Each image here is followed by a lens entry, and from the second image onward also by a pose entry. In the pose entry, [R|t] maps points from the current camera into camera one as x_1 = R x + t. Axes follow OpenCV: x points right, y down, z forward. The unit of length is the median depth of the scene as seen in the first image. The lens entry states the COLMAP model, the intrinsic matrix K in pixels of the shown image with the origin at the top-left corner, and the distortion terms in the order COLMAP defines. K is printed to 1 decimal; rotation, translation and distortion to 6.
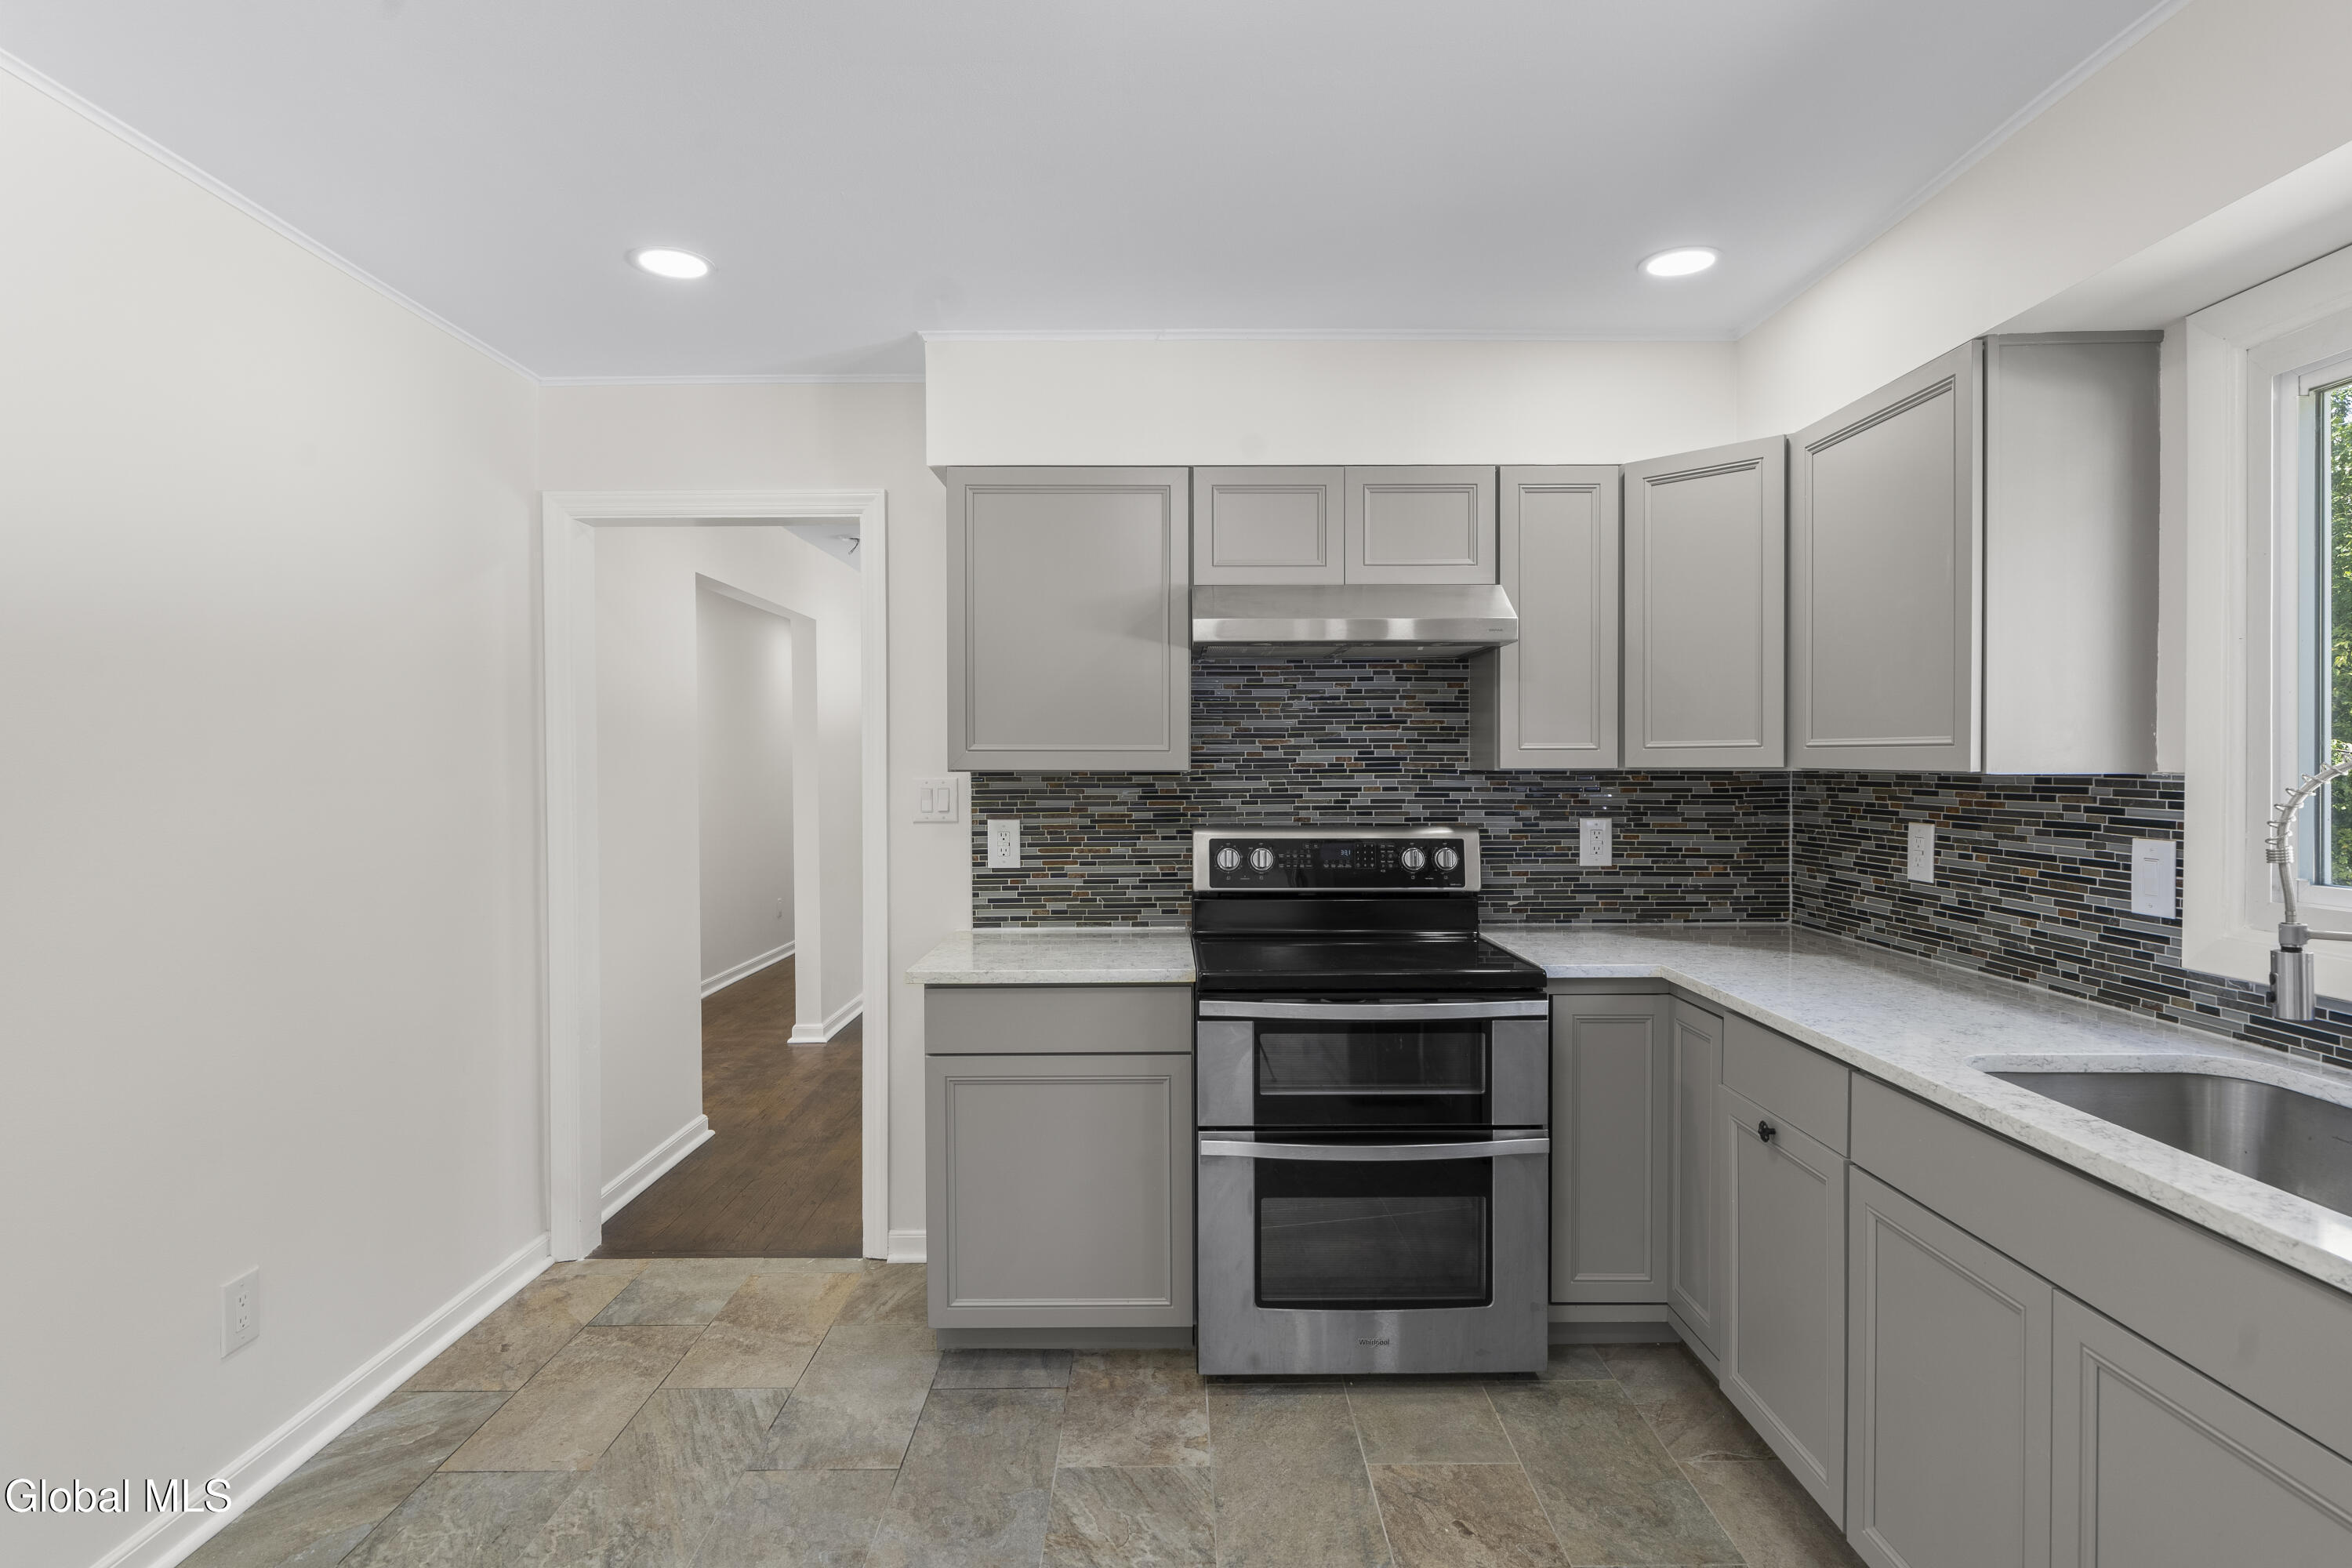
lens RADIAL K [[1203.5, 0, 1177.2], [0, 1203.5, 774.7], [0, 0, 1]] dist [0.000083, -0.000089]
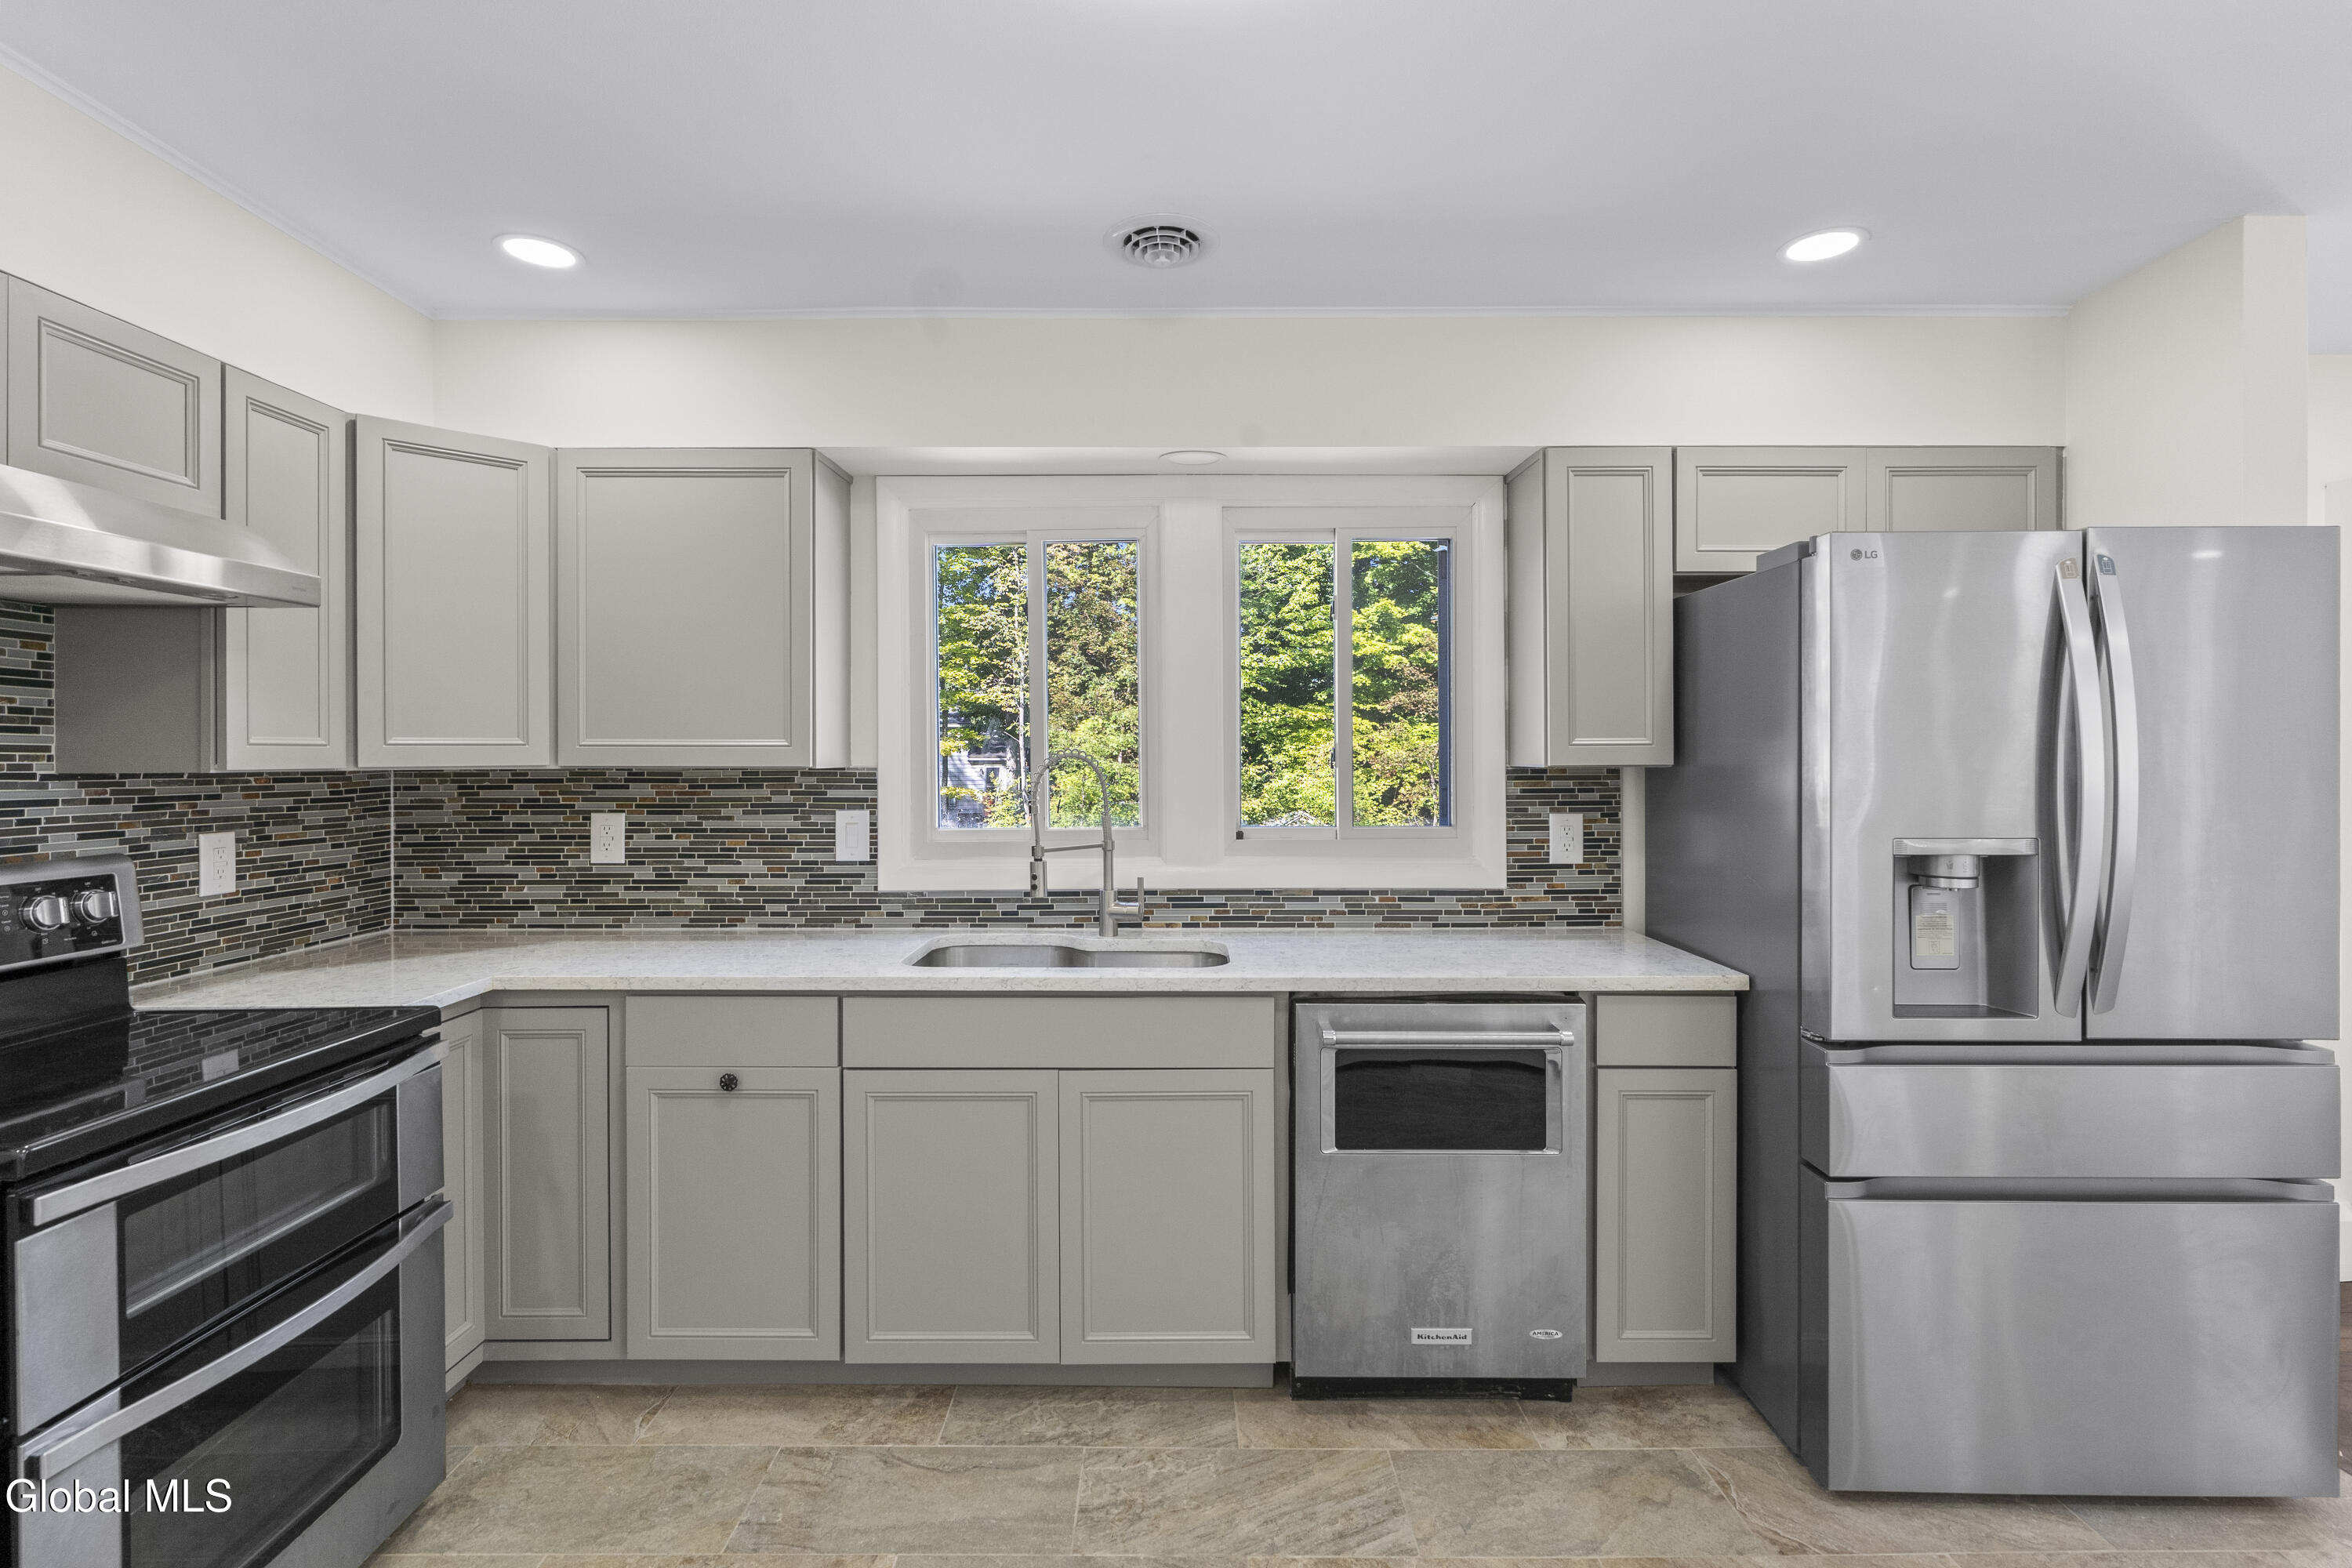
lens RADIAL K [[1133.7, 0, 1174.8], [0, 1133.7, 753.3], [0, 0, 1]] dist [-0.004233, 0.002904]
pose [[-0.001084, 0.004236, 0.999990, -0.423839], [0.014200, 0.999890, -0.004220, -0.004232], [-0.999899, 0.014196, -0.001144, 0.412004]]
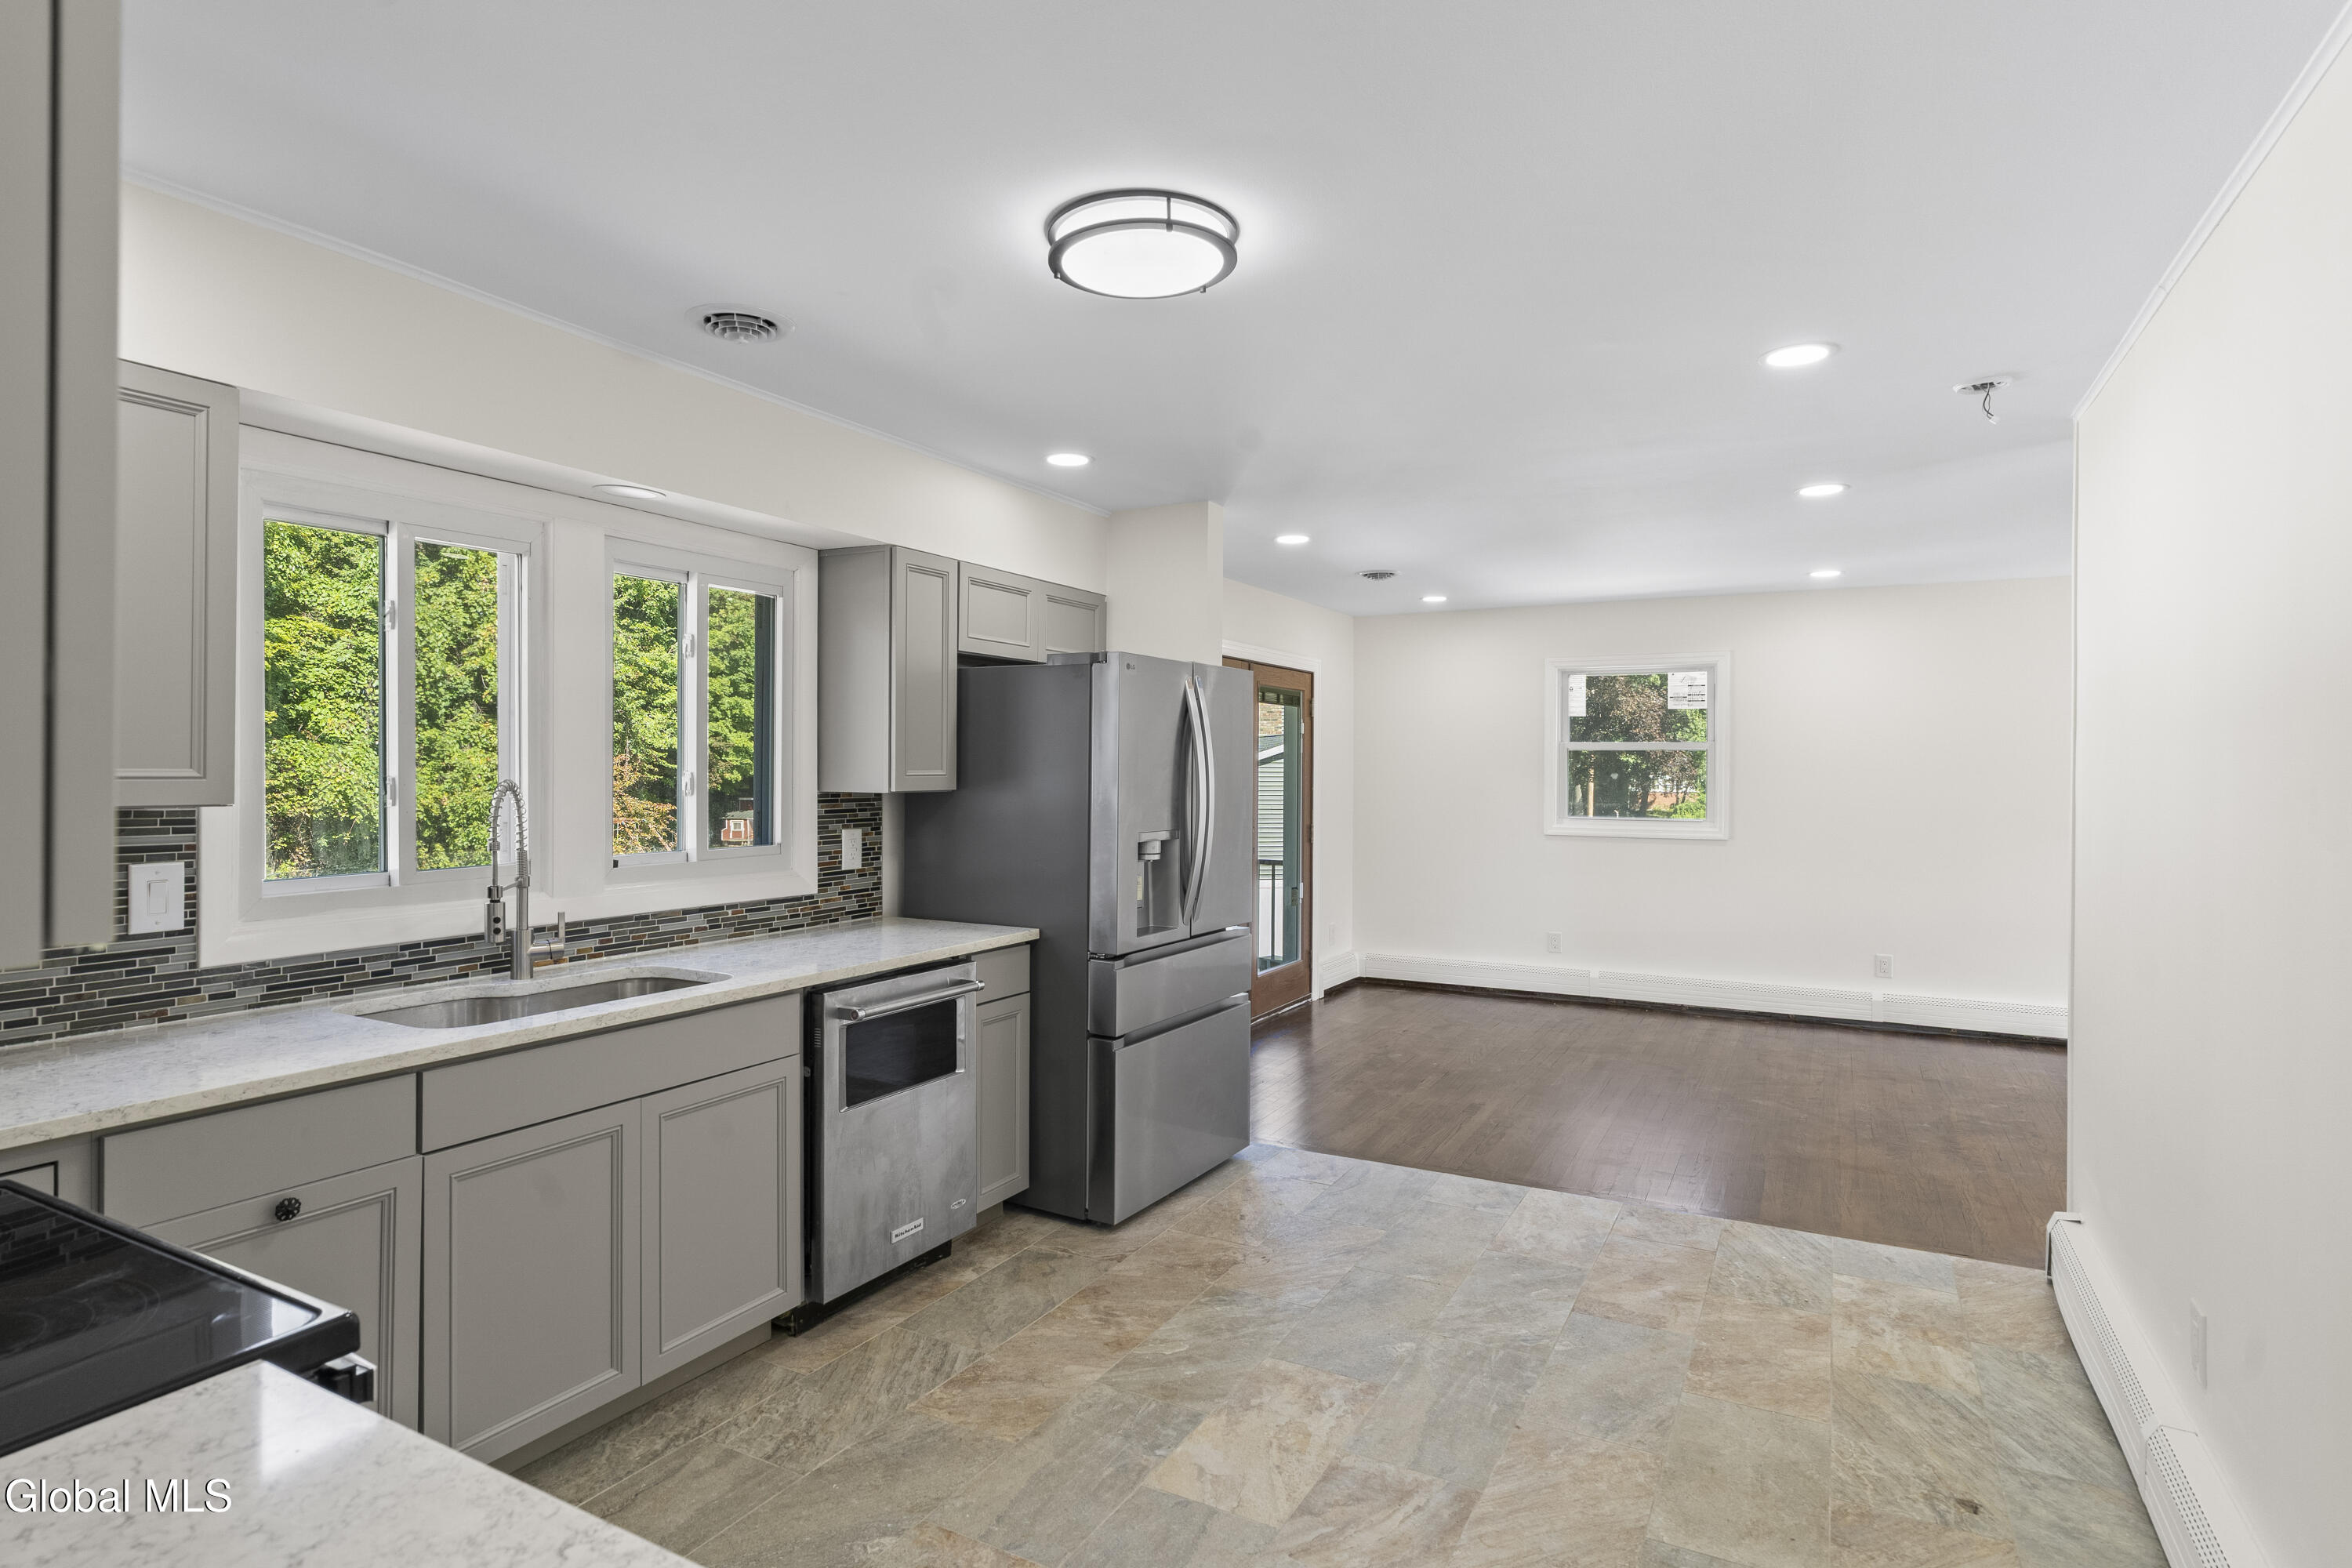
lens RADIAL K [[1203.5, 0, 1169.0], [0, 1203.5, 775.9], [0, 0, 1]] dist [0.000083, -0.000089]
pose [[-0.874290, -0.002782, 0.485397, -0.374155], [0.004793, 0.999885, 0.014366, -0.026191], [-0.485381, 0.014886, -0.874176, 1.047550]]
